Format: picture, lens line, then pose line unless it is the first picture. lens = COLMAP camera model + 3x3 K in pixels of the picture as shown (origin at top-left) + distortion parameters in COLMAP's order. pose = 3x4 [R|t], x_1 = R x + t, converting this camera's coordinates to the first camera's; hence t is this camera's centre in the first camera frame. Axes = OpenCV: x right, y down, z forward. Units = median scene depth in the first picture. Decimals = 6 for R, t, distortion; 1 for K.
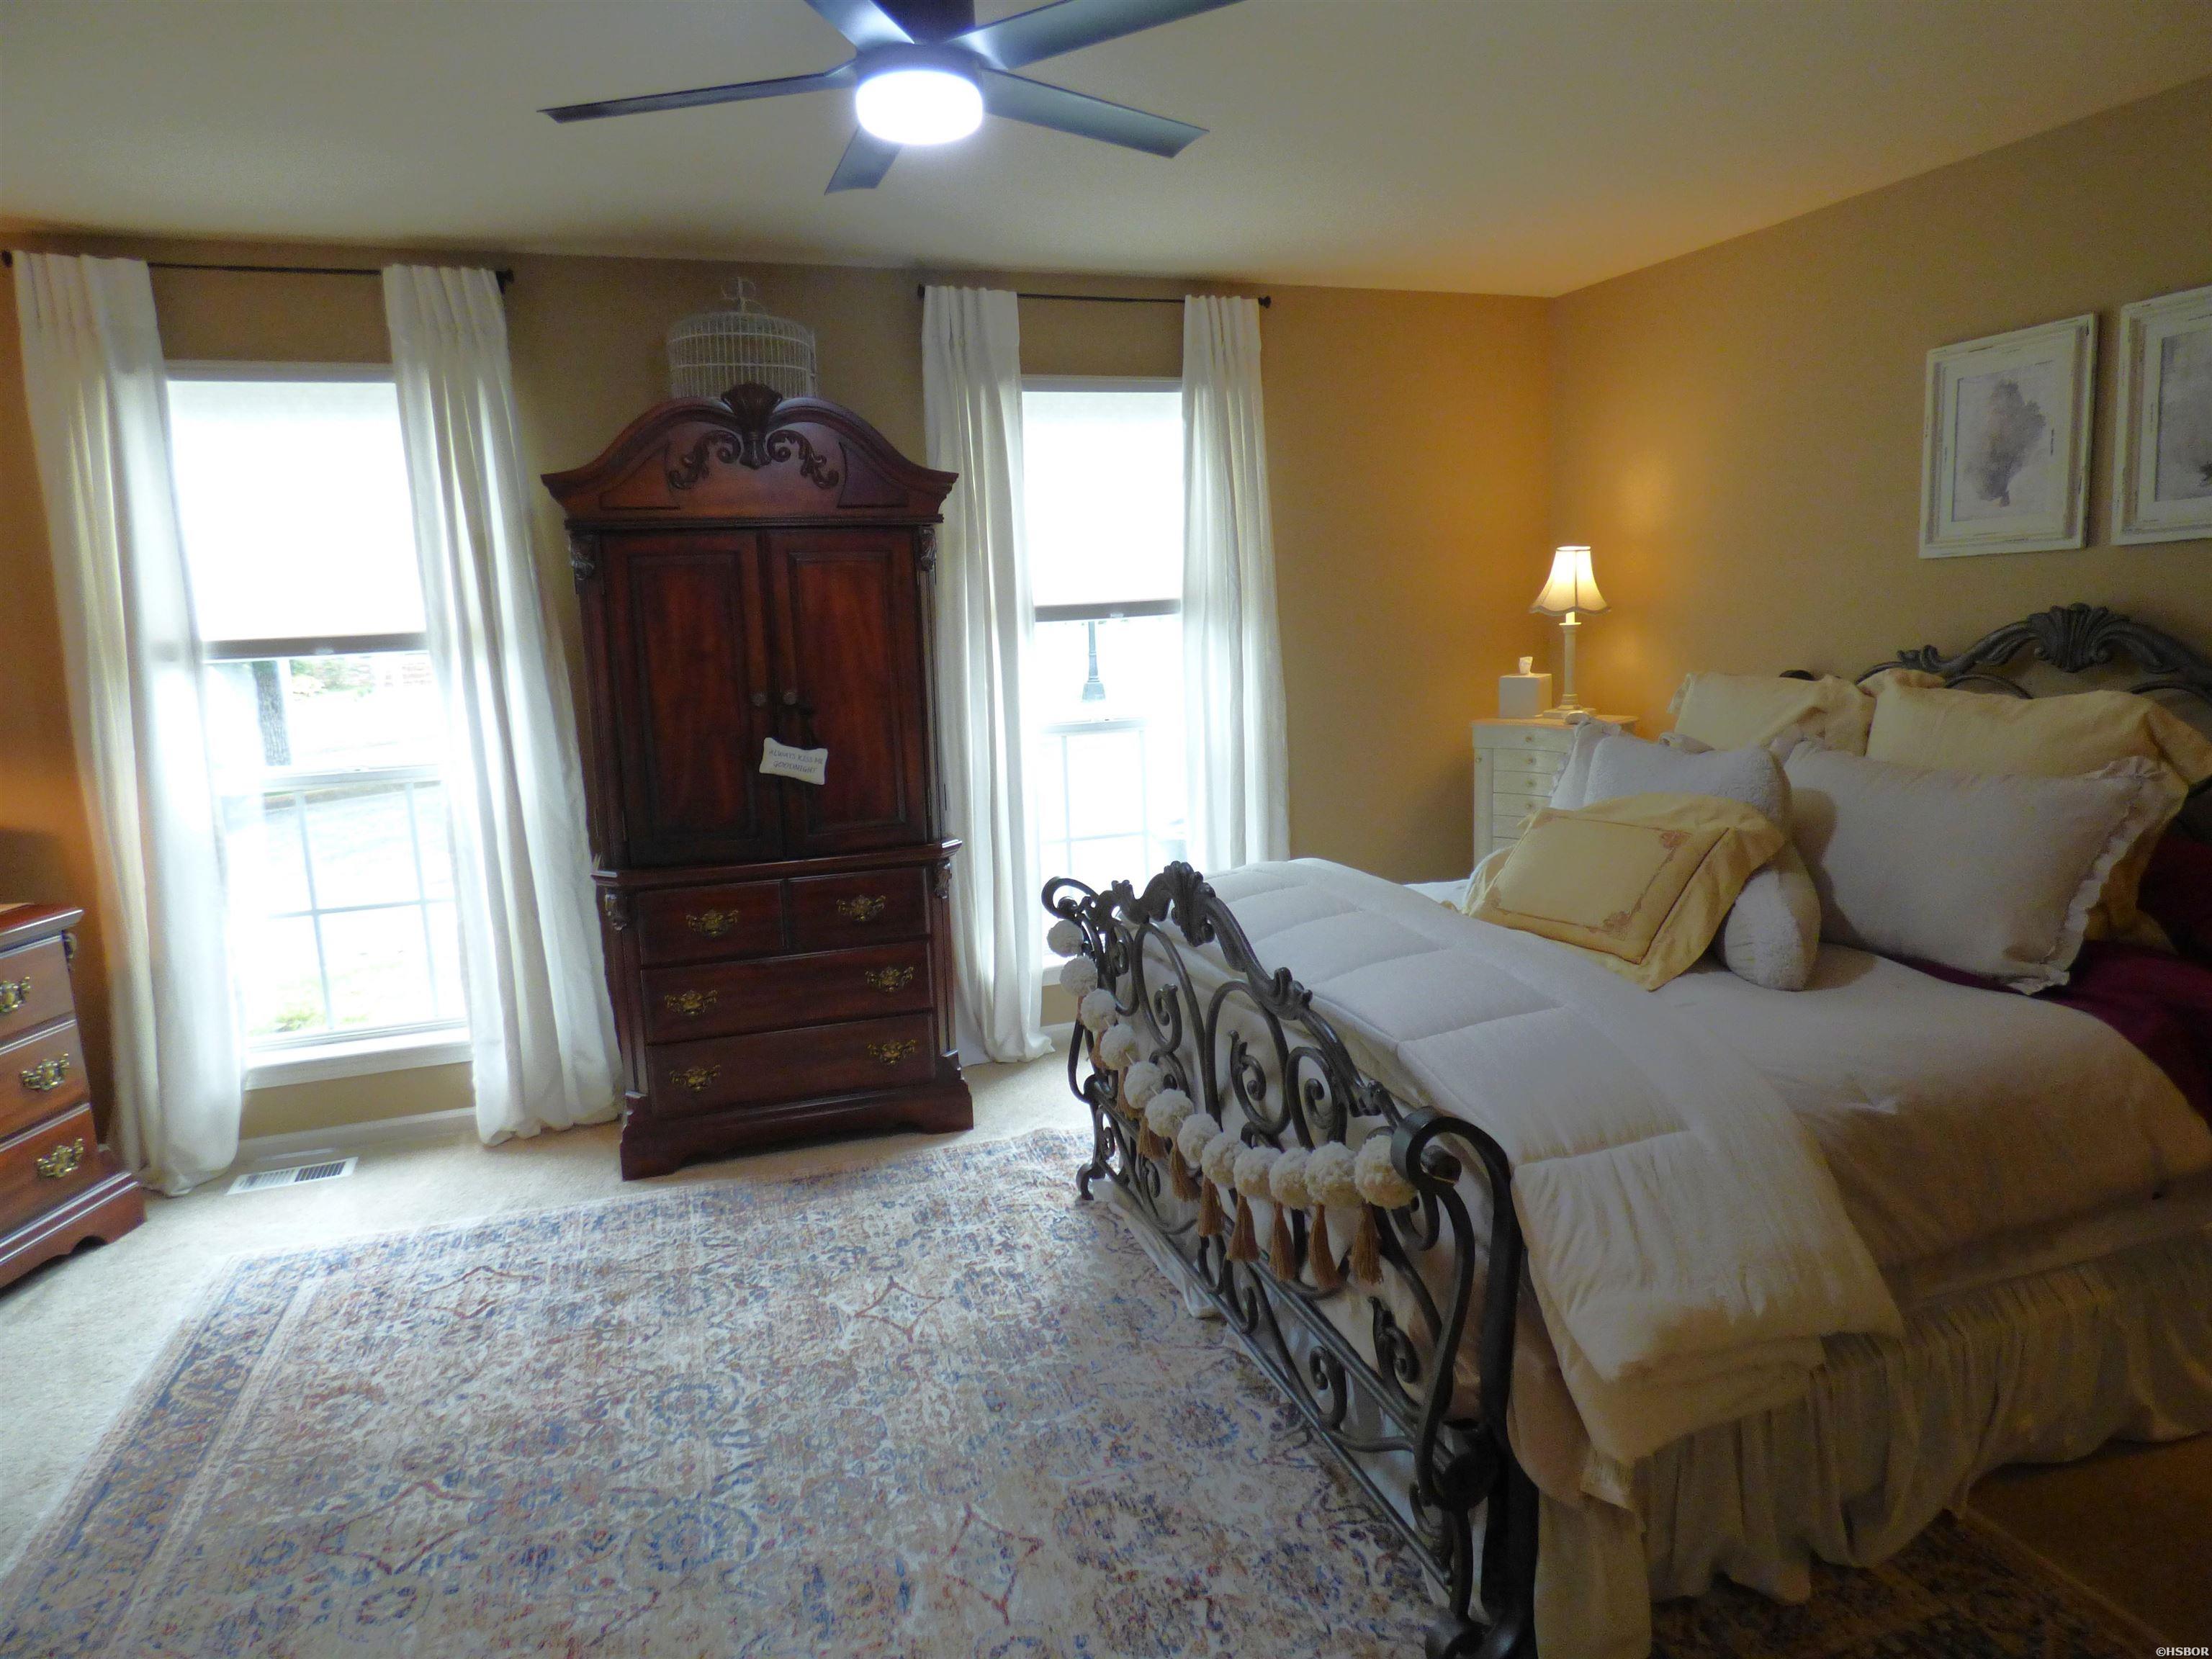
lens RADIAL K [[1327.1, 0, 1108.8], [0, 1327.1, 820.3], [0, 0, 1]] dist [-0.008616, 0.003533]
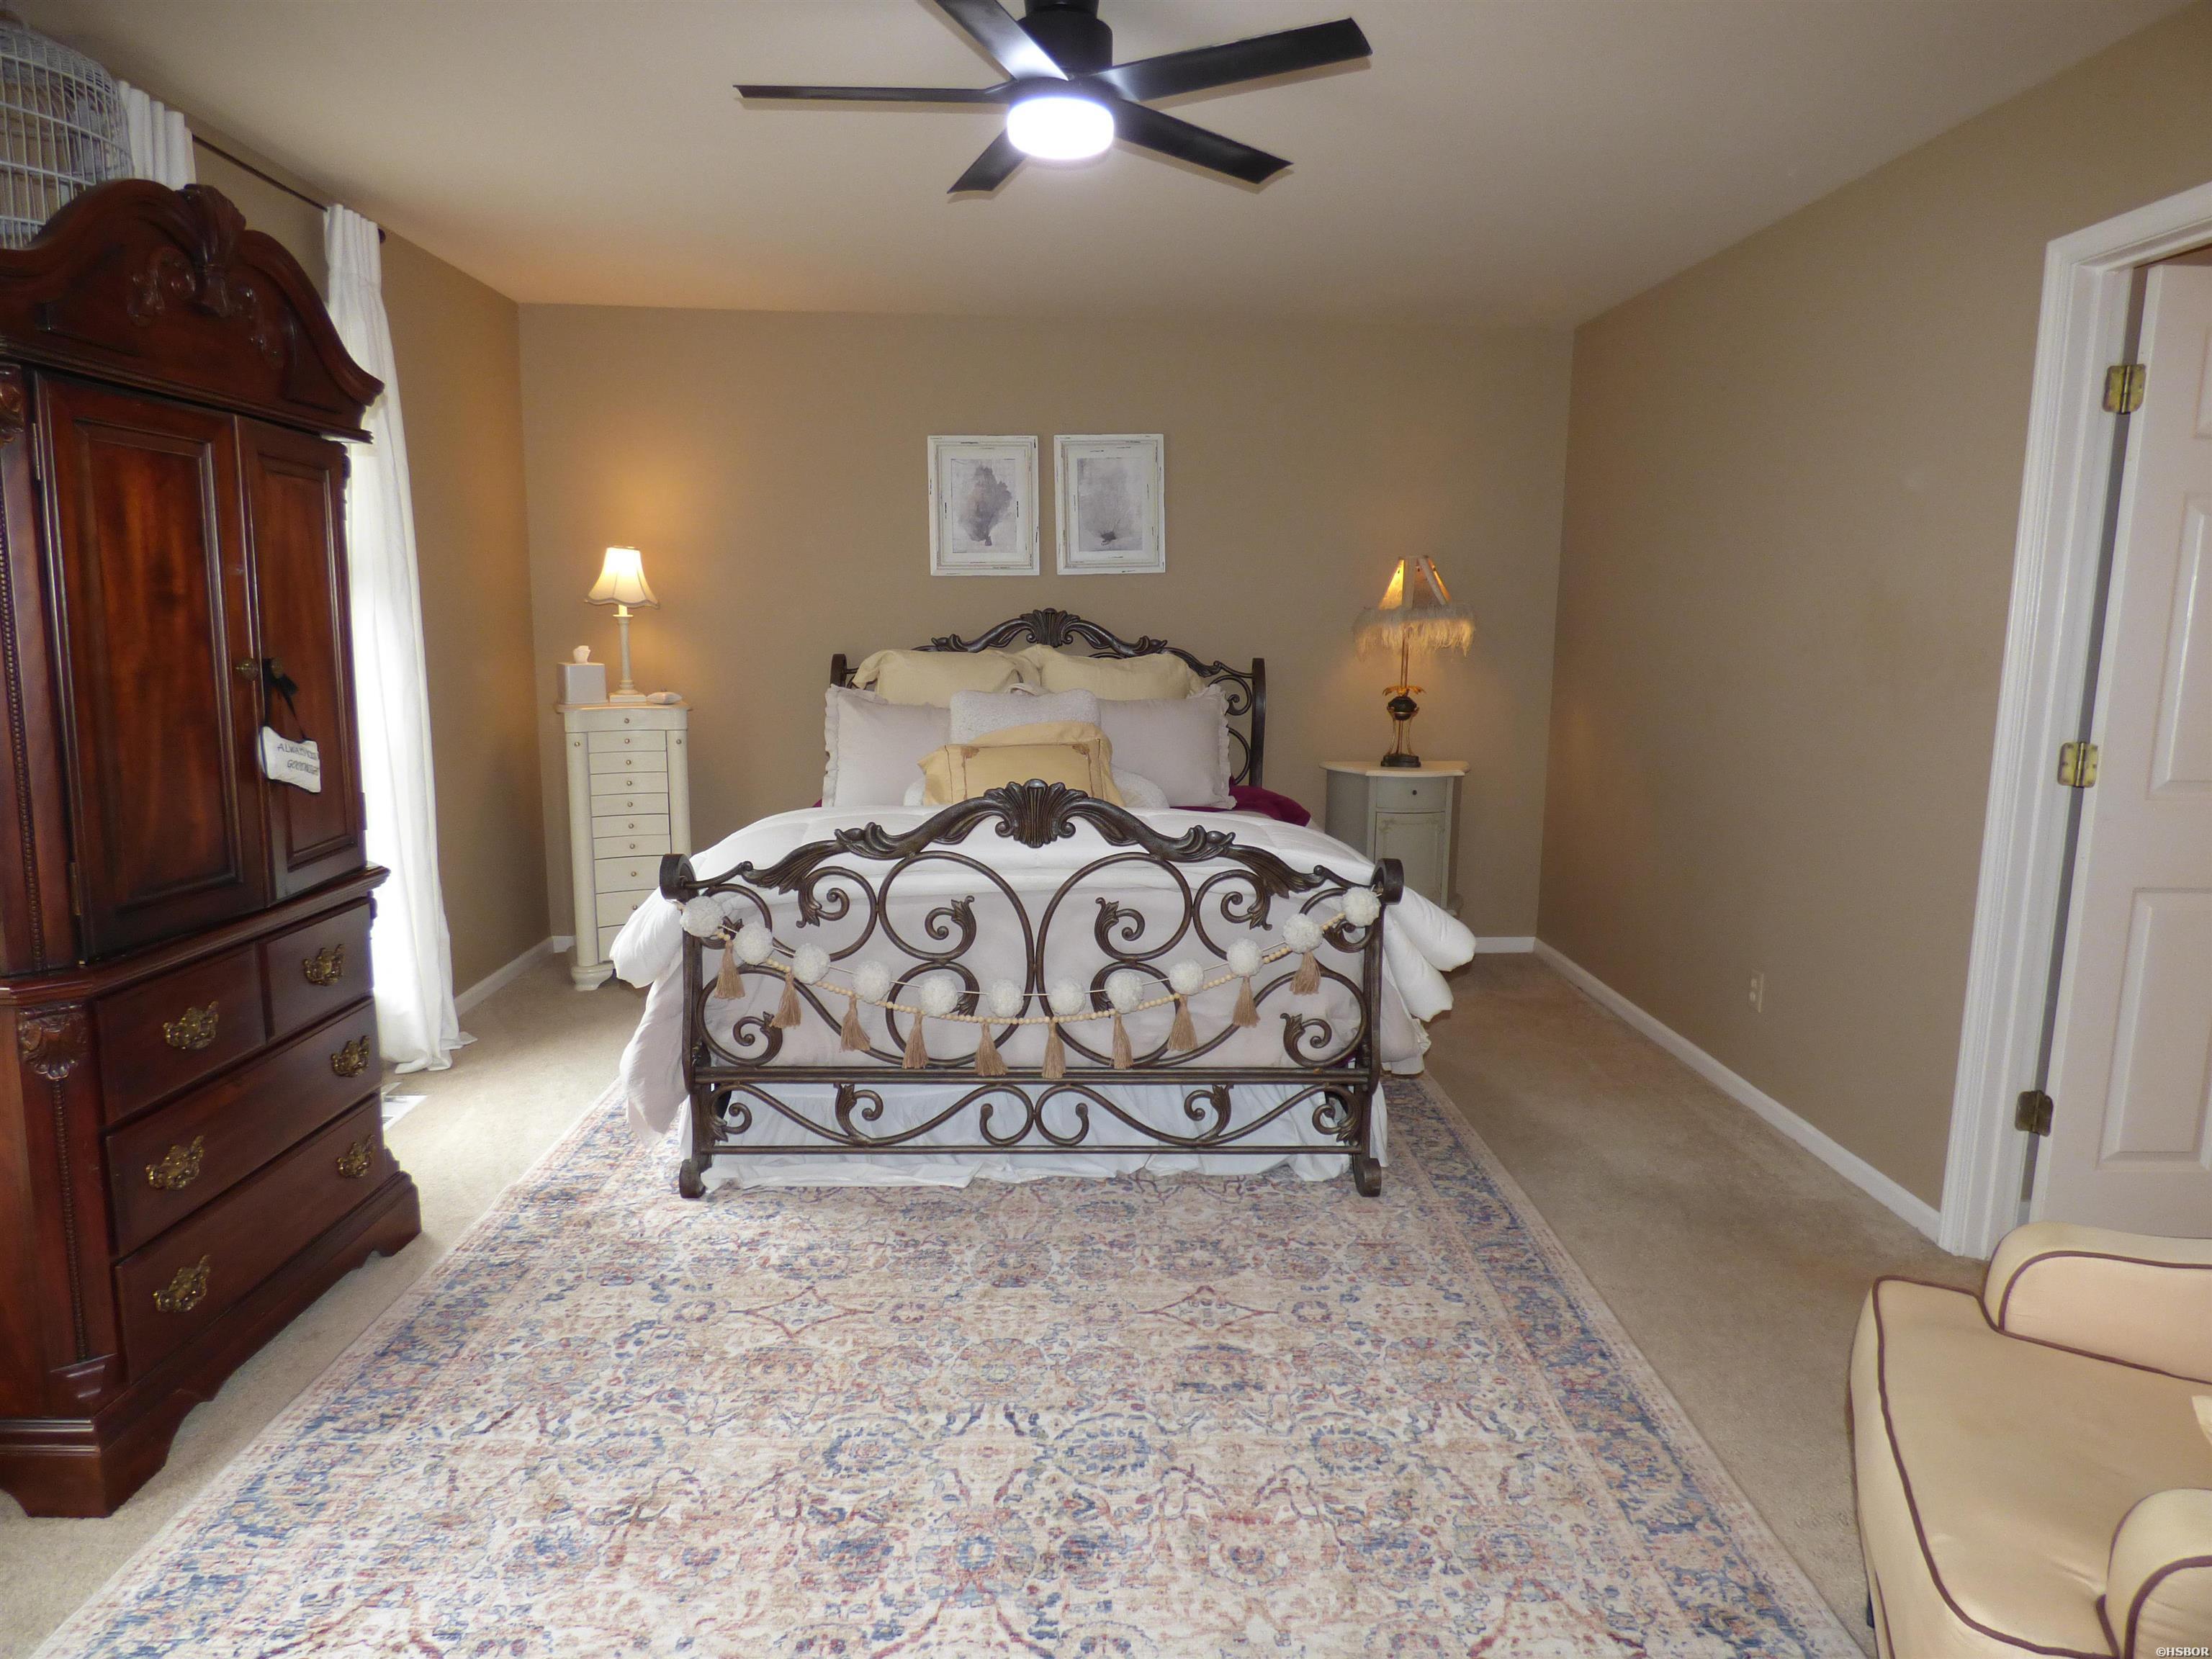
lens RADIAL K [[1327.1, 0, 1108.8], [0, 1327.1, 820.3], [0, 0, 1]] dist [-0.008616, 0.003533]
pose [[0.283255, -0.107231, 0.953031, -0.853442], [0.136845, 0.988080, 0.070503, -0.005052], [-0.949231, 0.110447, 0.294553, 0.444501]]
